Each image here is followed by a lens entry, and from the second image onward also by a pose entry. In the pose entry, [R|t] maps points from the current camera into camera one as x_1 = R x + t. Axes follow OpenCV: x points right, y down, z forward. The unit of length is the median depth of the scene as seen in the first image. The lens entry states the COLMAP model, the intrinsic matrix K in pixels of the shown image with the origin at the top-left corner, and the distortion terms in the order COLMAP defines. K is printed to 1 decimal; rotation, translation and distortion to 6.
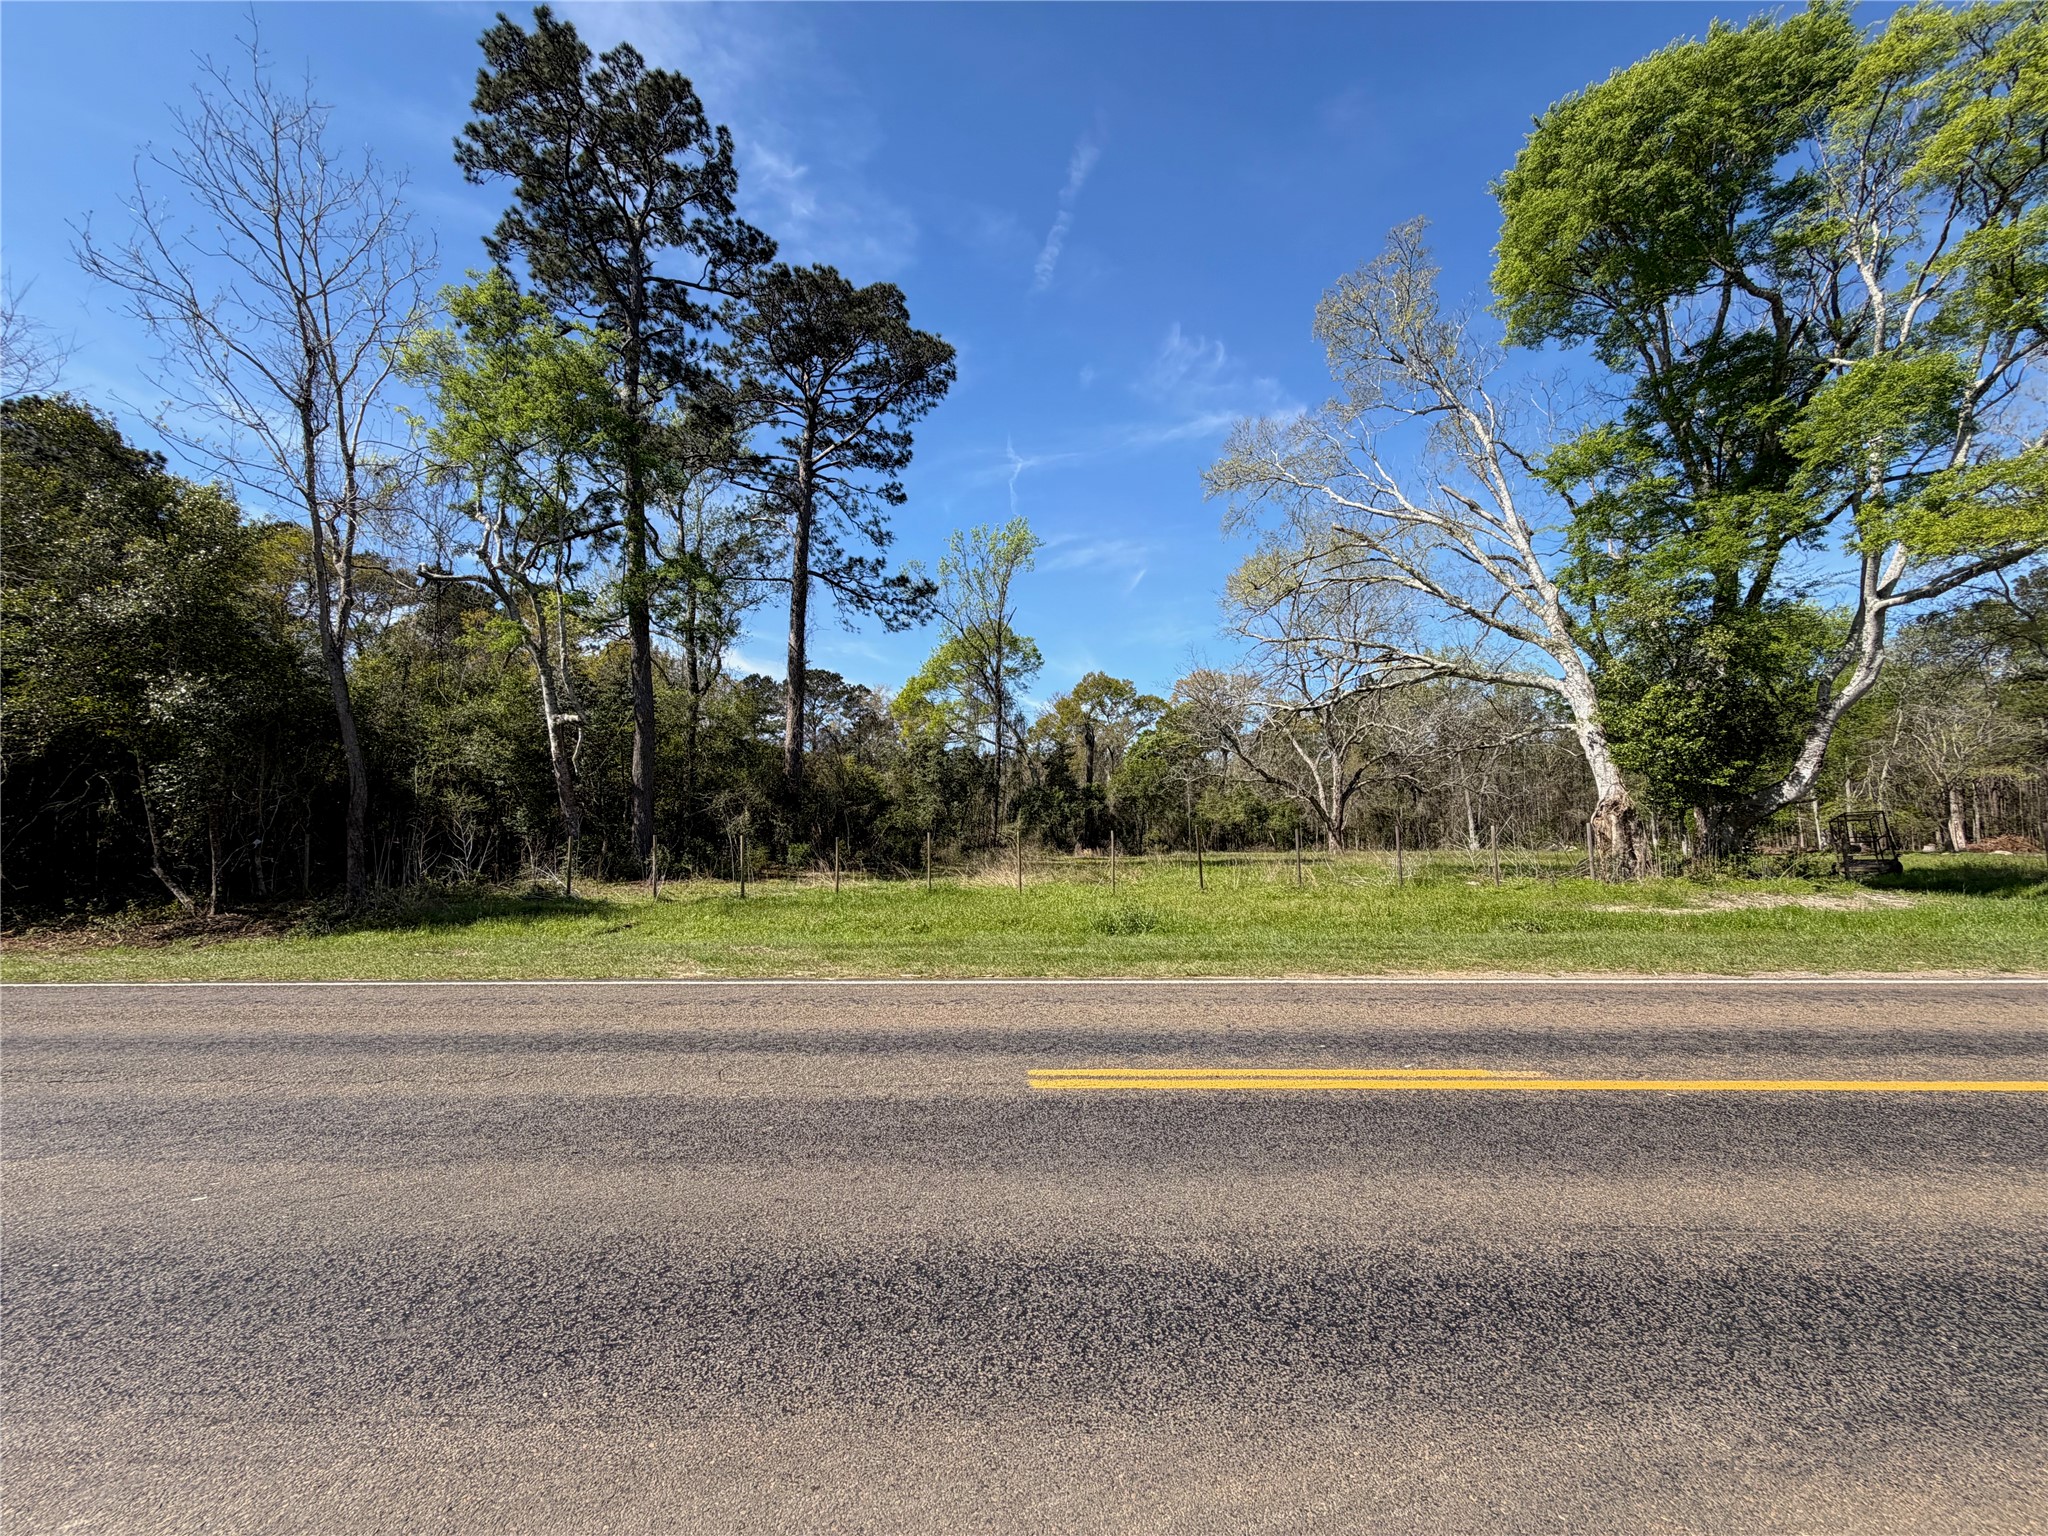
lens RADIAL K [[803.4, 0, 1075.4], [0, 803.4, 767.3], [0, 0, 1]] dist [-0.001082, -0.000067]
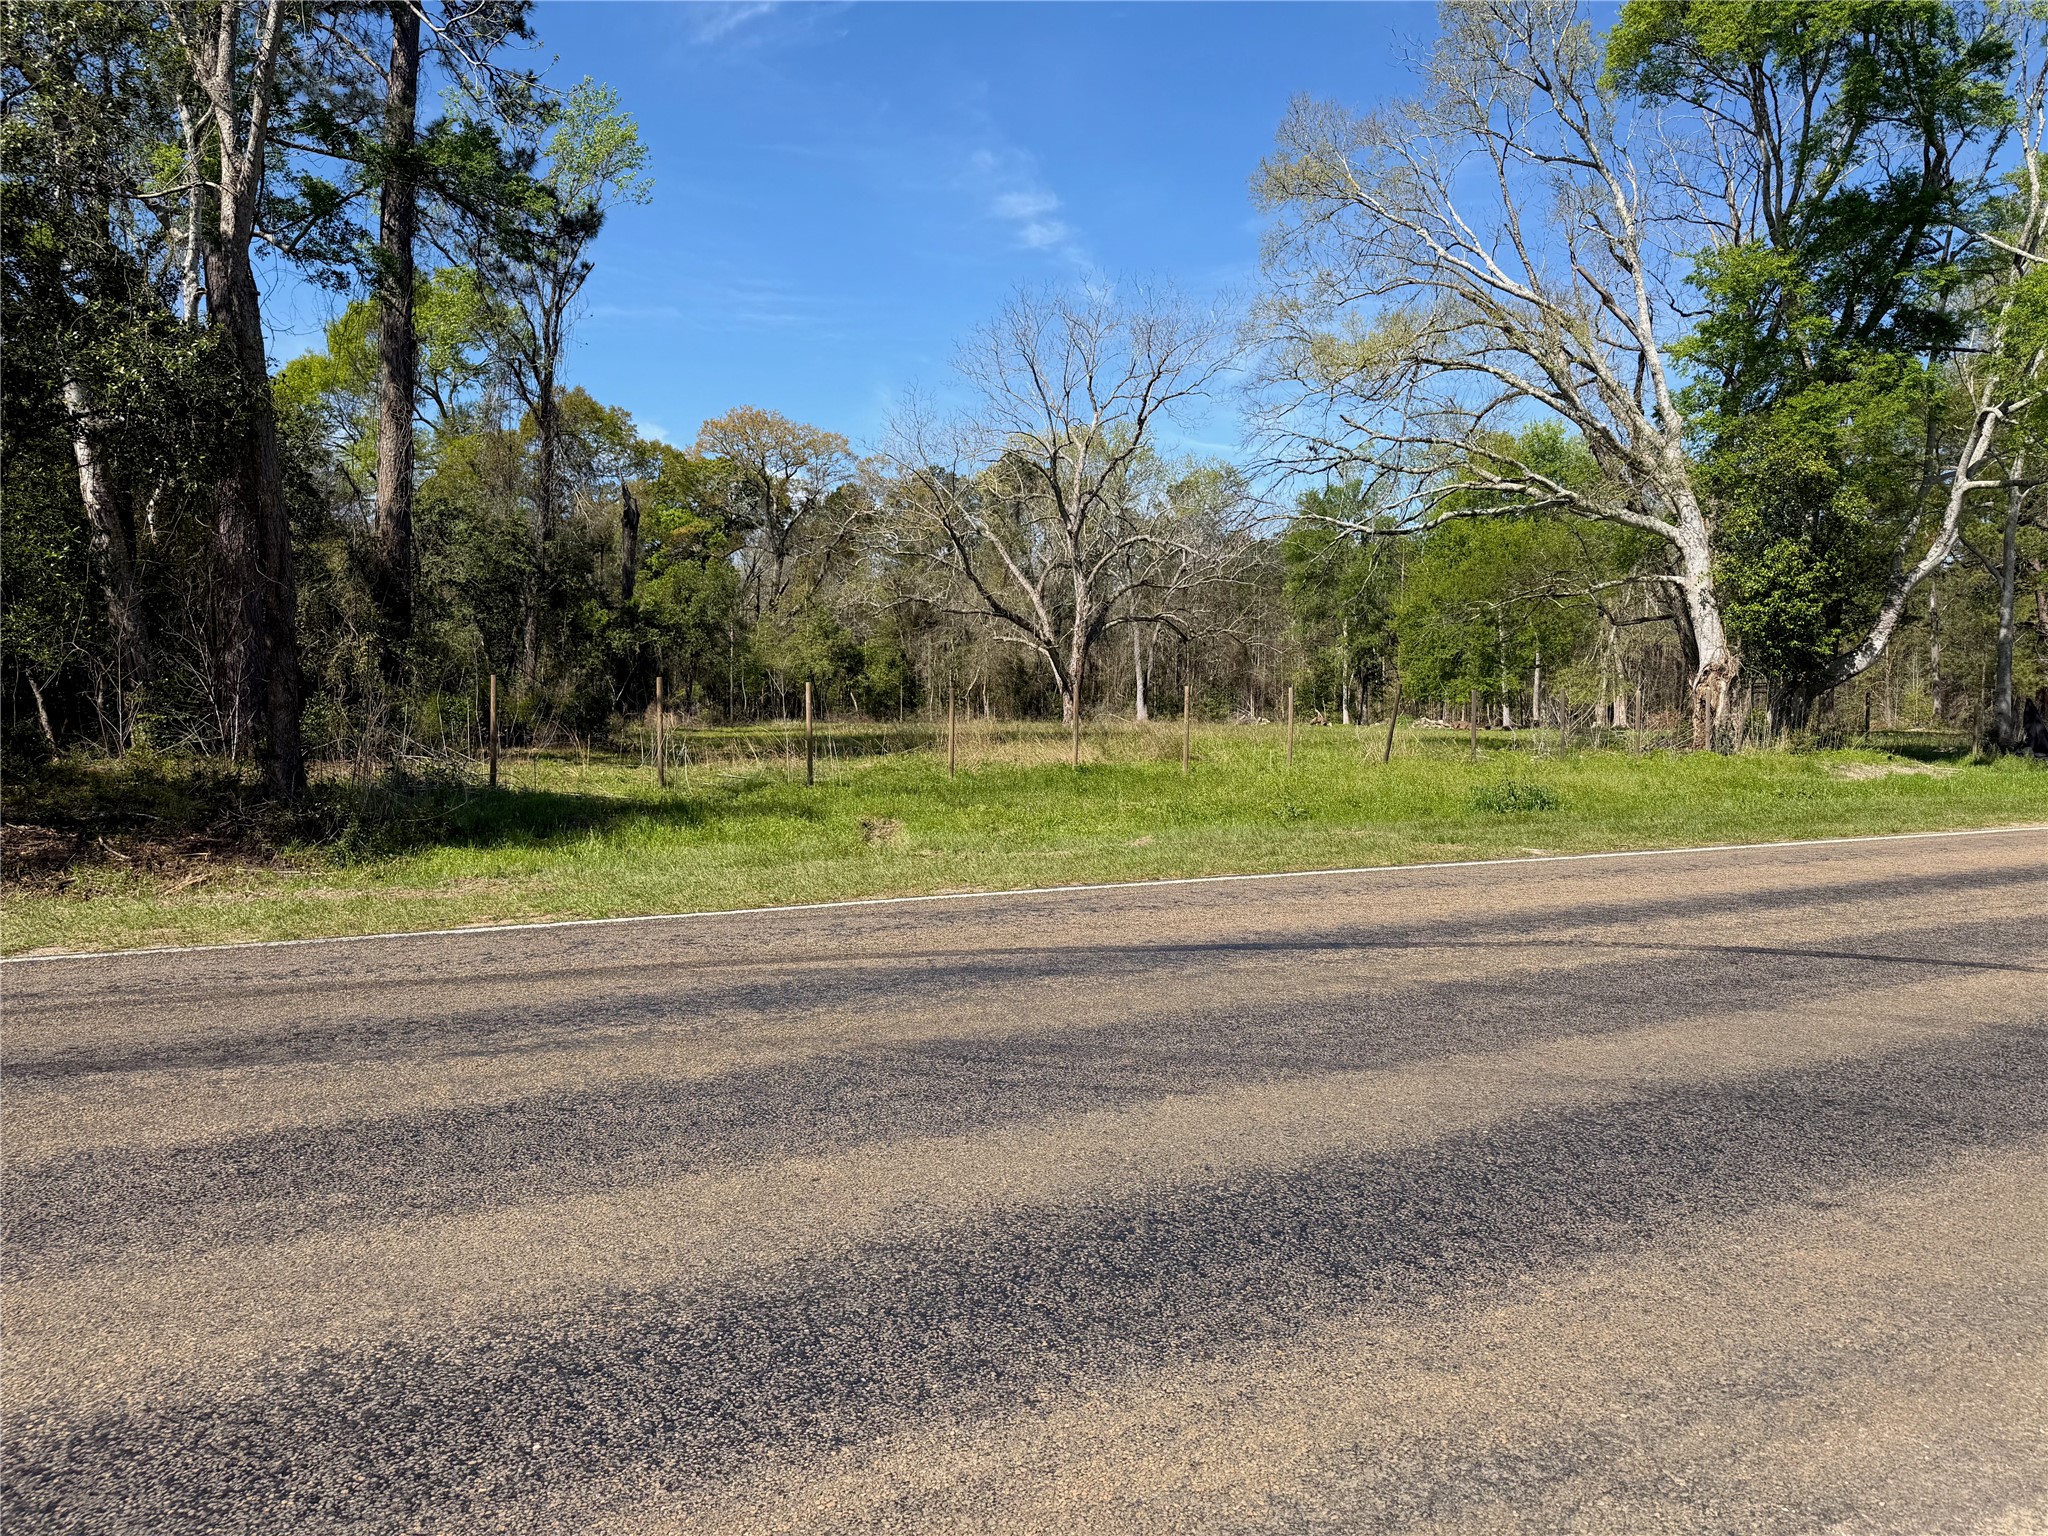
lens RADIAL K [[1415.8, 0, 1024.4], [0, 1415.8, 762.8], [0, 0, 1]] dist [-0.006459, -0.011936]
pose [[0.870619, -0.004971, 0.491934, -0.663135], [-0.059230, 0.991616, 0.114845, 0.011003], [-0.488380, -0.129124, 0.863025, -0.008086]]
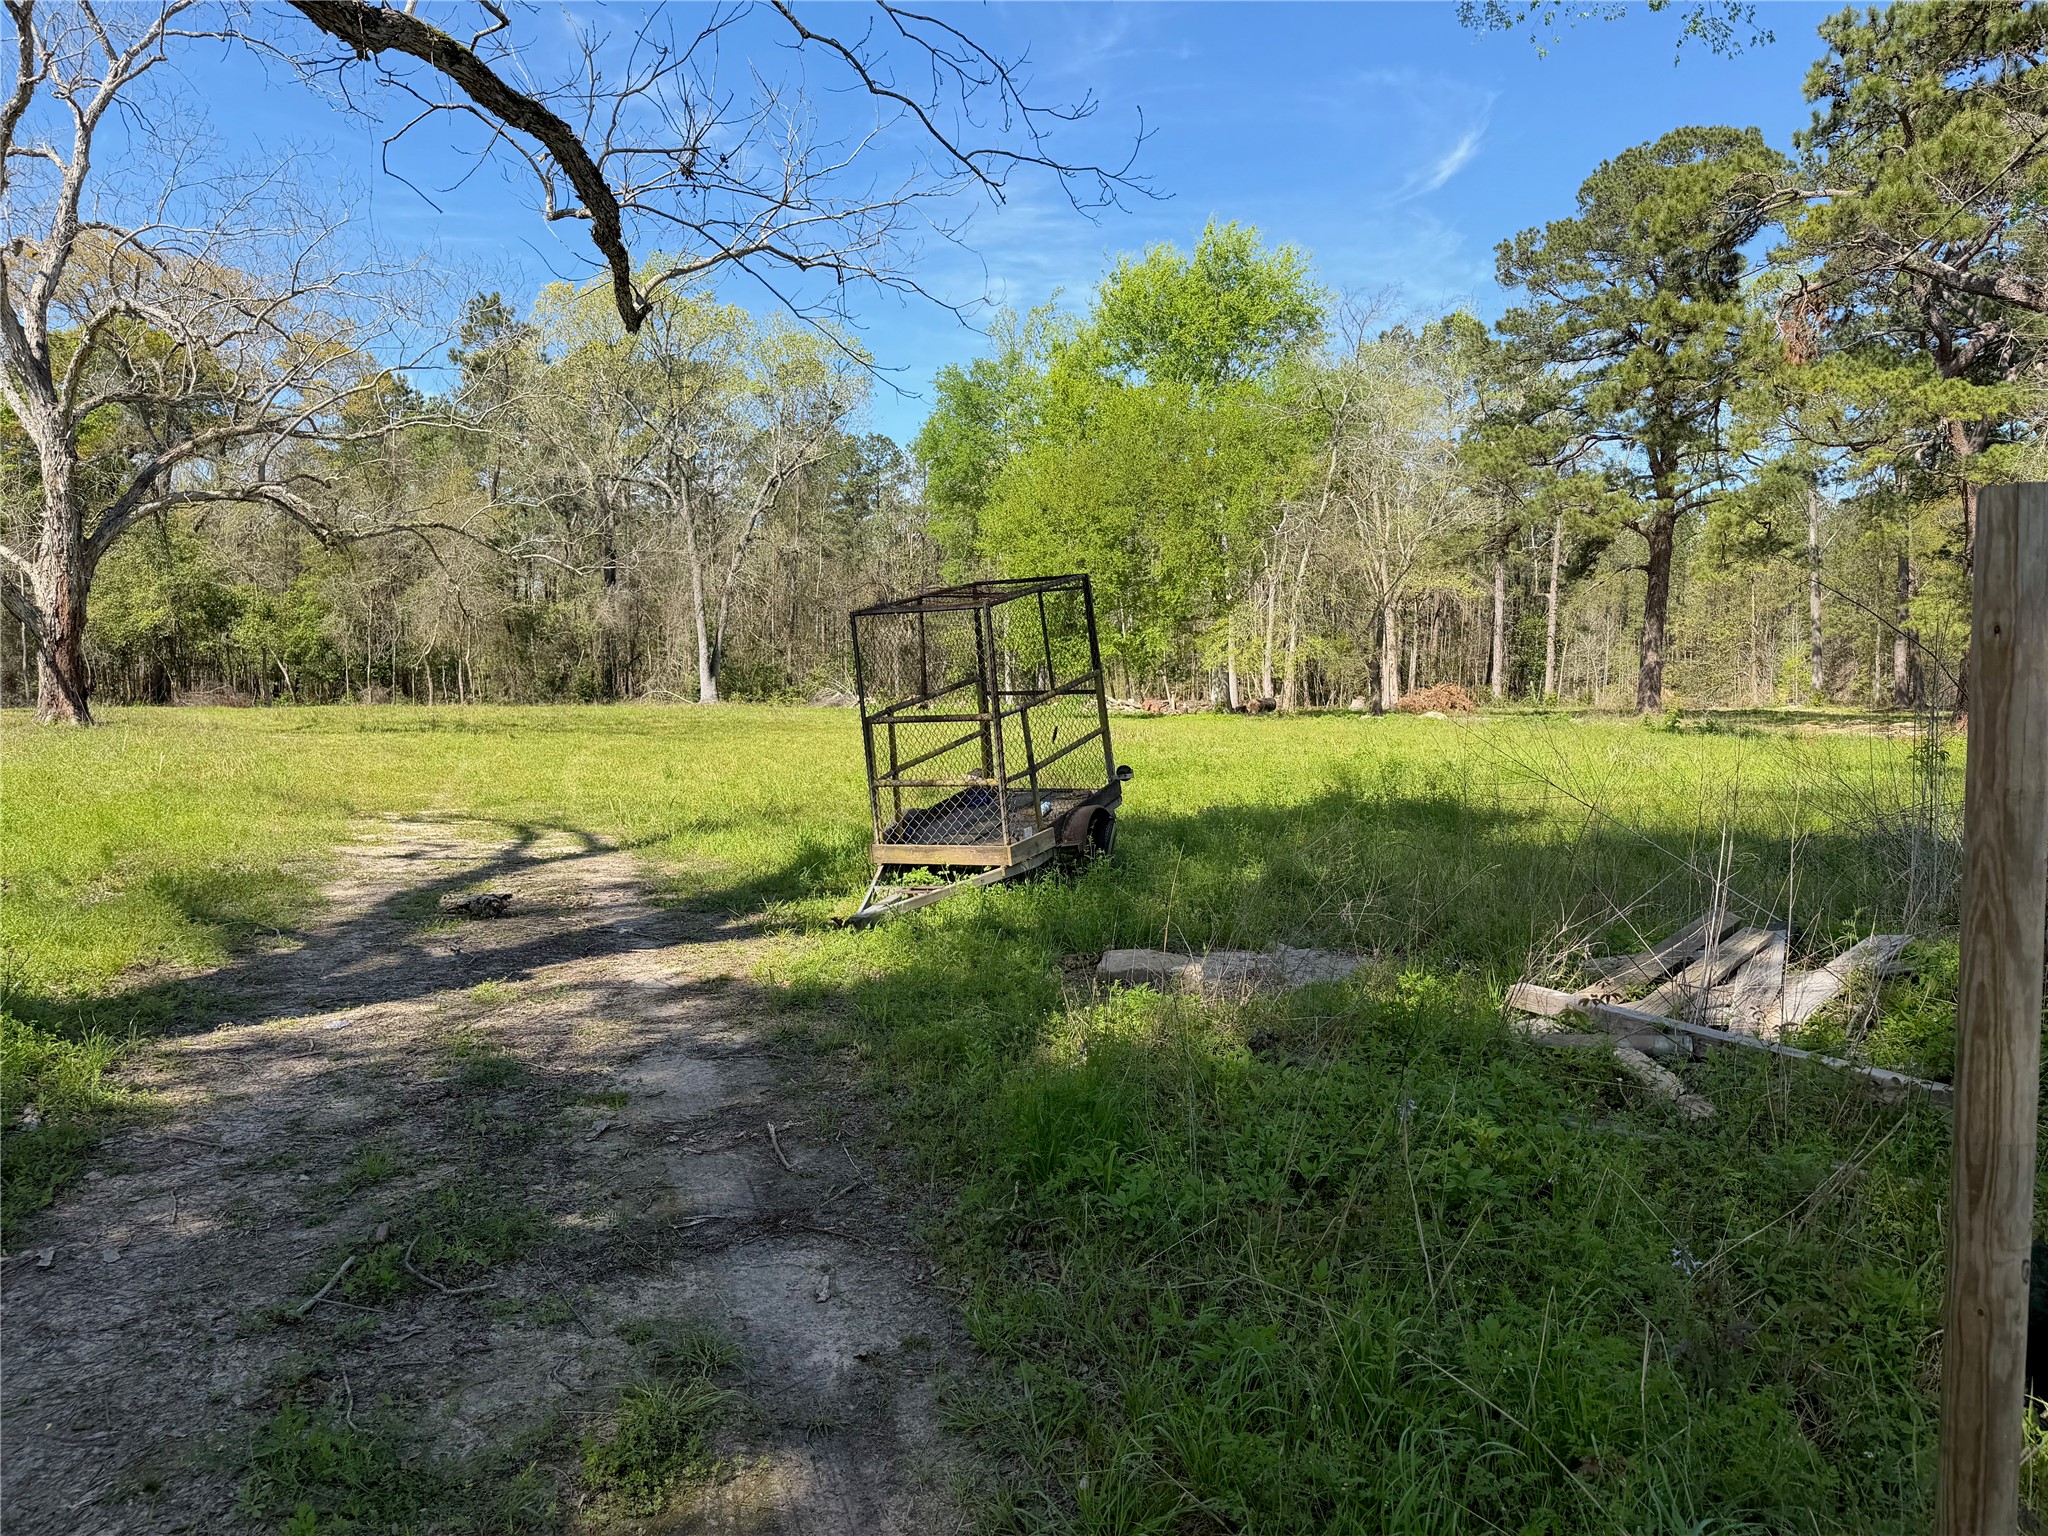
lens RADIAL K [[1415.8, 0, 1054.2], [0, 1415.8, 781.0], [0, 0, 1]] dist [-0.006459, -0.011936]
pose [[0.829905, -0.026966, 0.557253, 0.960101], [-0.060879, 0.988489, 0.138500, 0.083510], [-0.554573, -0.148867, 0.818711, 0.834972]]
